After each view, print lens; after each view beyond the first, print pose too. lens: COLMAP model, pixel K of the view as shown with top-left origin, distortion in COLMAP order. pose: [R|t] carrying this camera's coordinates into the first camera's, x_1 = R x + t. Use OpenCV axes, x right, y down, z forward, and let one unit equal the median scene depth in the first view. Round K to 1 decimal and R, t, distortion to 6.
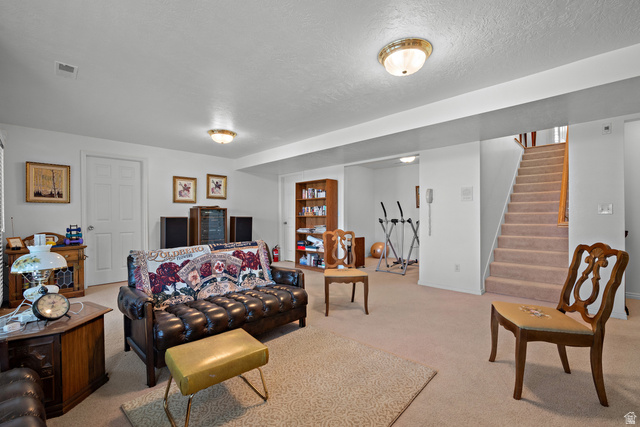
lens RADIAL K [[277.3, 0, 320.3], [0, 277.3, 216.8], [0, 0, 1]] dist [-0.003064, -0.000337]
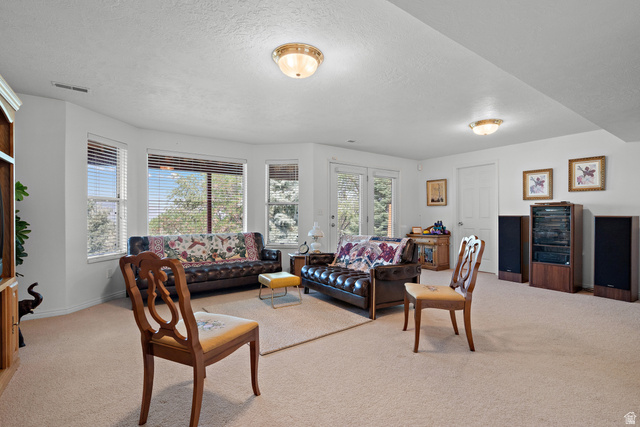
lens RADIAL K [[285.0, 0, 320.3], [0, 285.0, 214.3], [0, 0, 1]] dist [0.000729, -0.000046]
pose [[-0.143946, 0.000300, -0.989585, 0.505721], [-0.003613, 0.999993, 0.000828, -0.002539], [0.989579, 0.003694, -0.143944, 0.466705]]
